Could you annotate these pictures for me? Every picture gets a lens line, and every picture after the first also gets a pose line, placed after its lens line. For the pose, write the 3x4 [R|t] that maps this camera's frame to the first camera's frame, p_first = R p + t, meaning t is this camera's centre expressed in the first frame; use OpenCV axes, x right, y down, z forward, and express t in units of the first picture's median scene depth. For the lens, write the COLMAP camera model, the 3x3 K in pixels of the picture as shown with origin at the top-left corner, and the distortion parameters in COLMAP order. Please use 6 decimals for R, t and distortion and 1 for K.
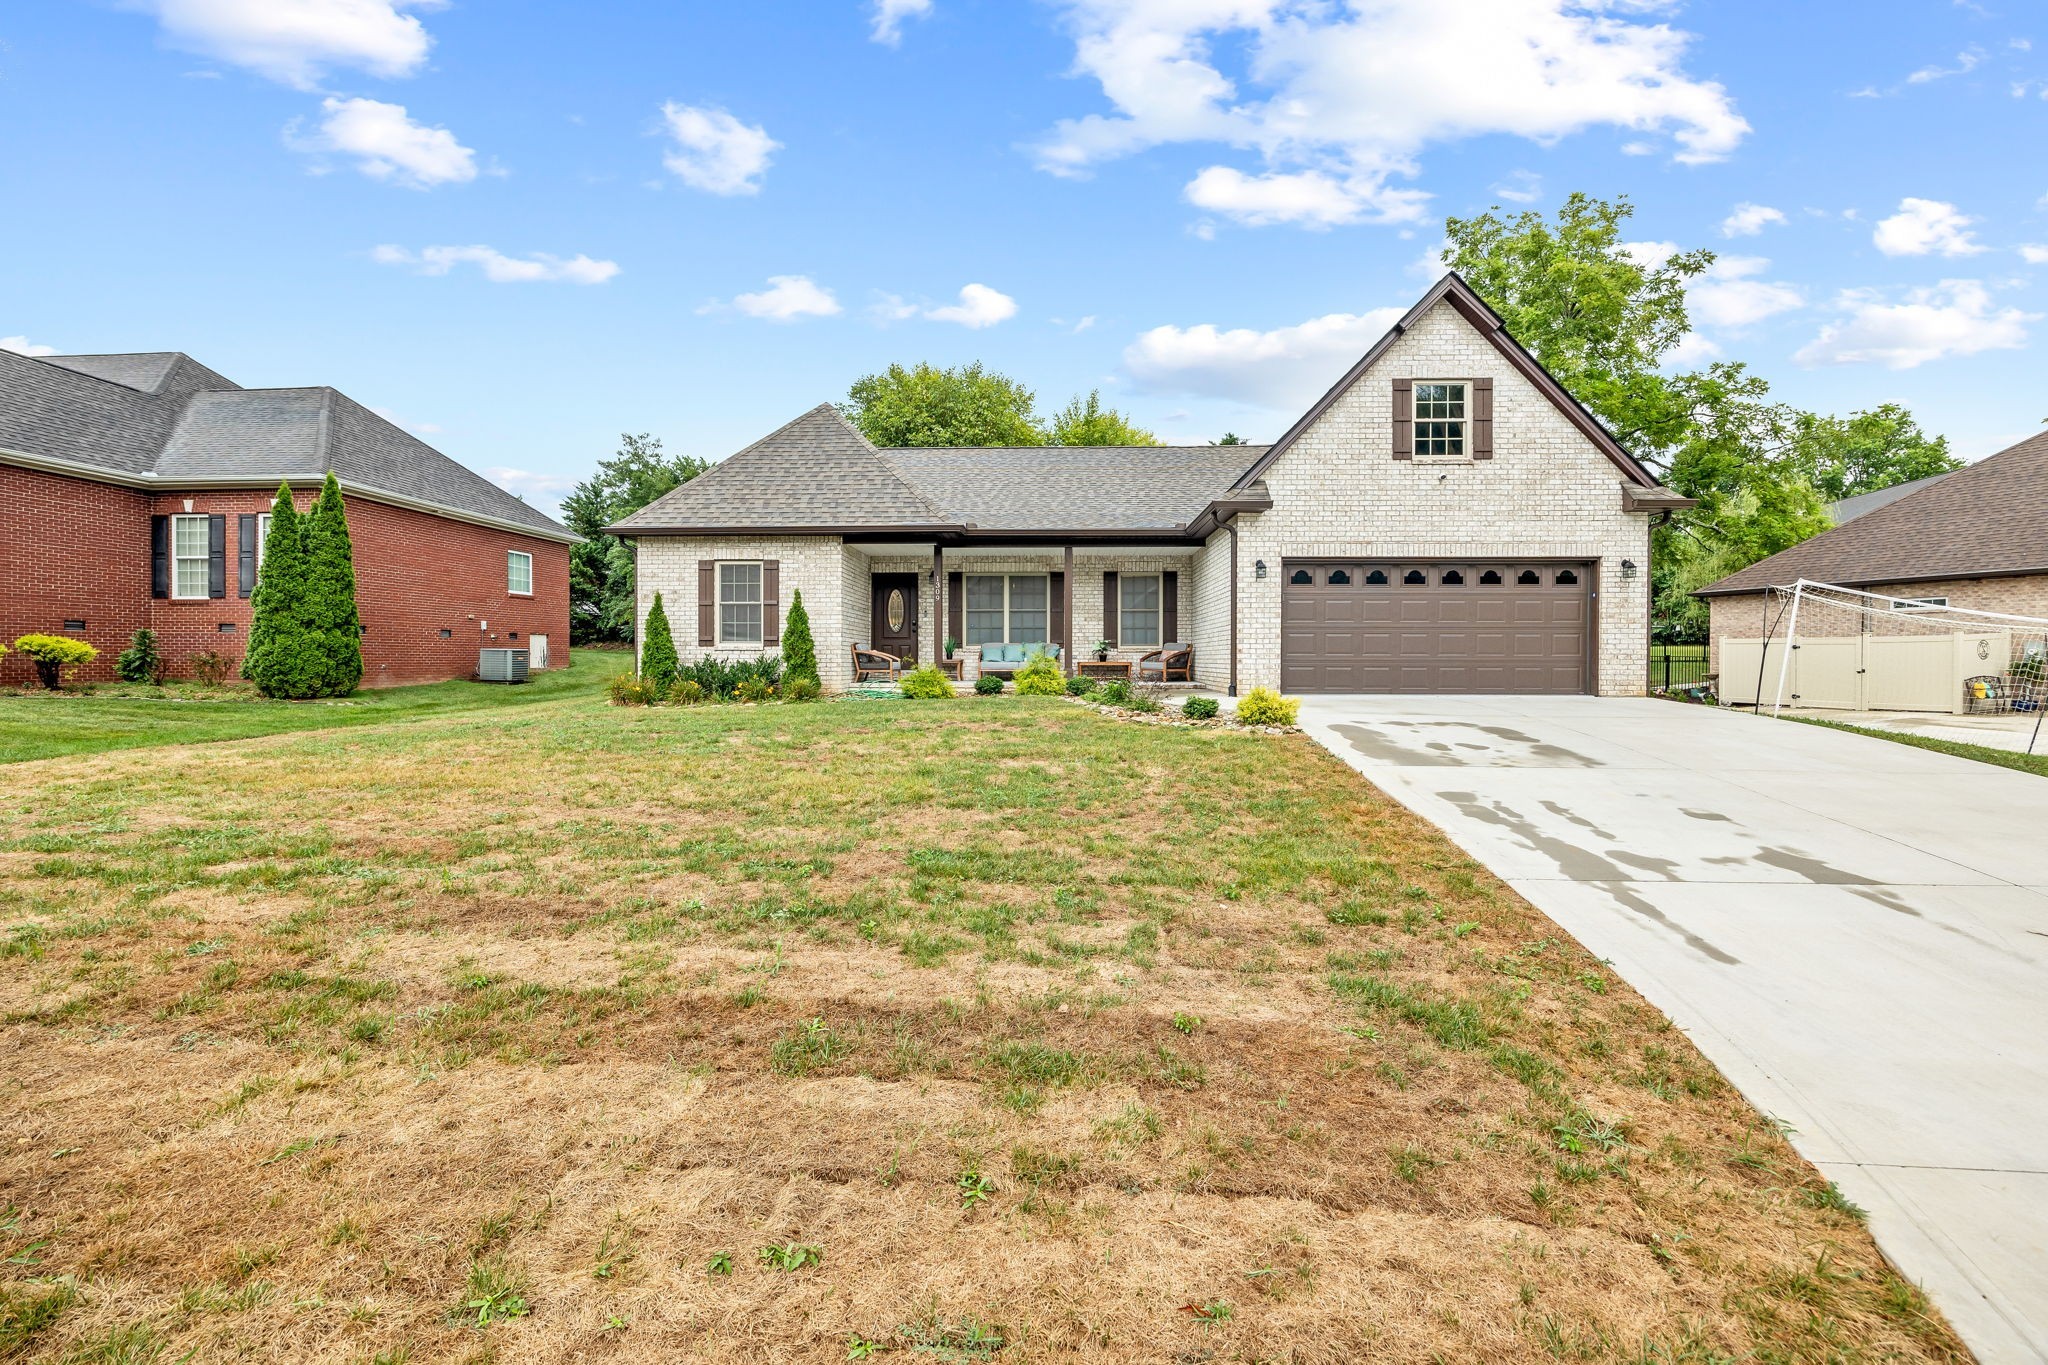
lens RADIAL K [[761.1, 0, 1021.9], [0, 761.1, 670.7], [0, 0, 1]] dist [-0.001774, -0.000087]
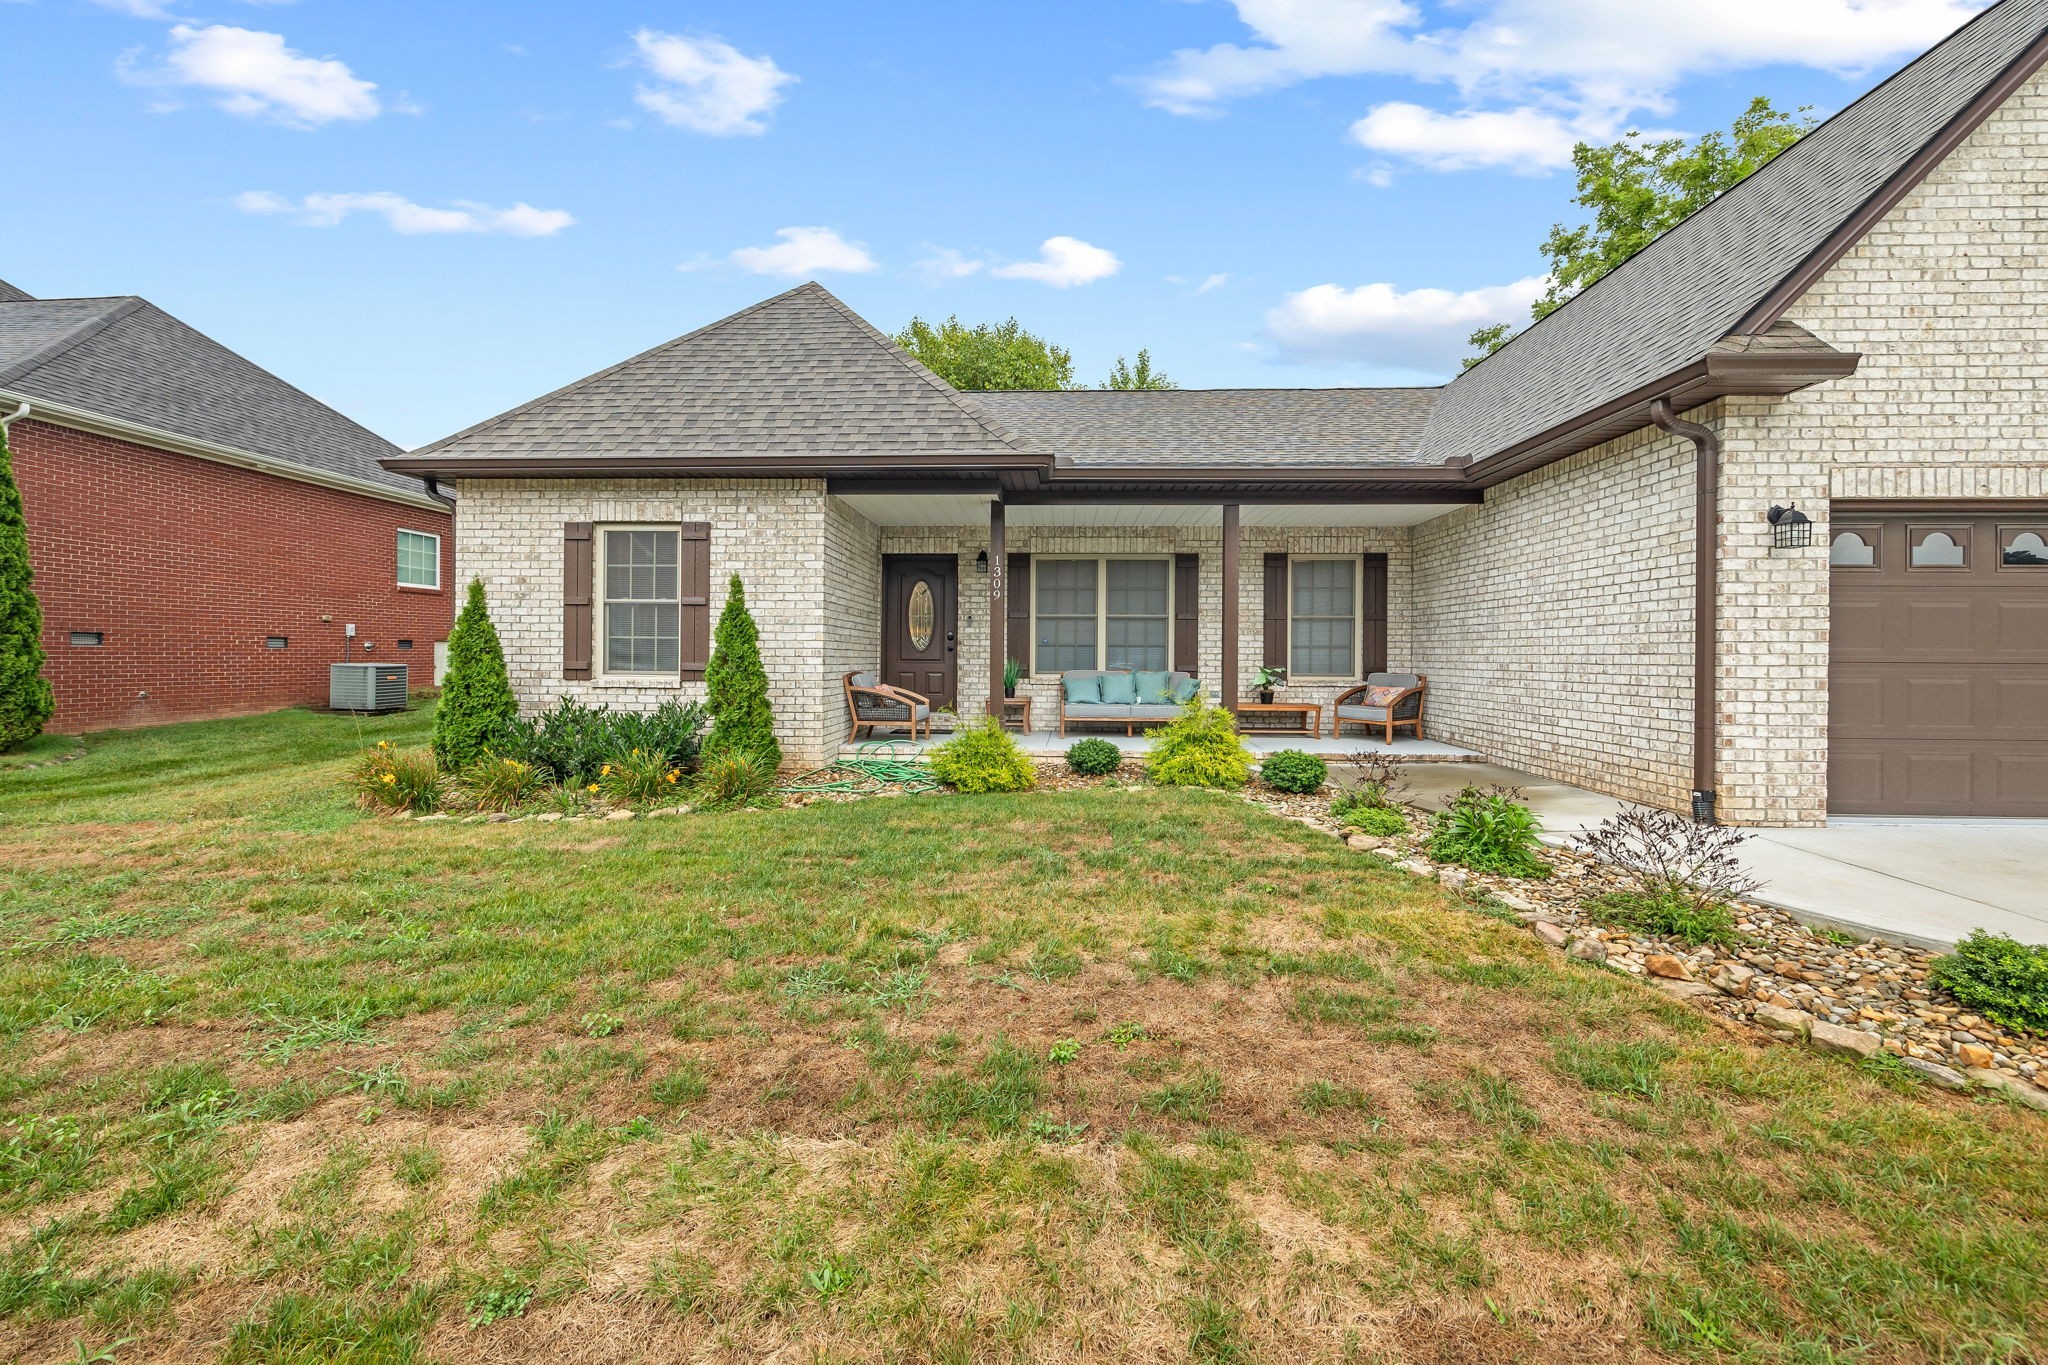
lens RADIAL K [[757.6, 0, 1024.0], [0, 757.6, 682.5], [0, 0, 1]] dist [0.000288, -0.000178]
pose [[0.999746, 0.009099, -0.020638, -0.074843], [-0.008793, 0.999851, 0.014838, -0.037258], [0.020770, -0.014653, 0.999677, 0.418980]]
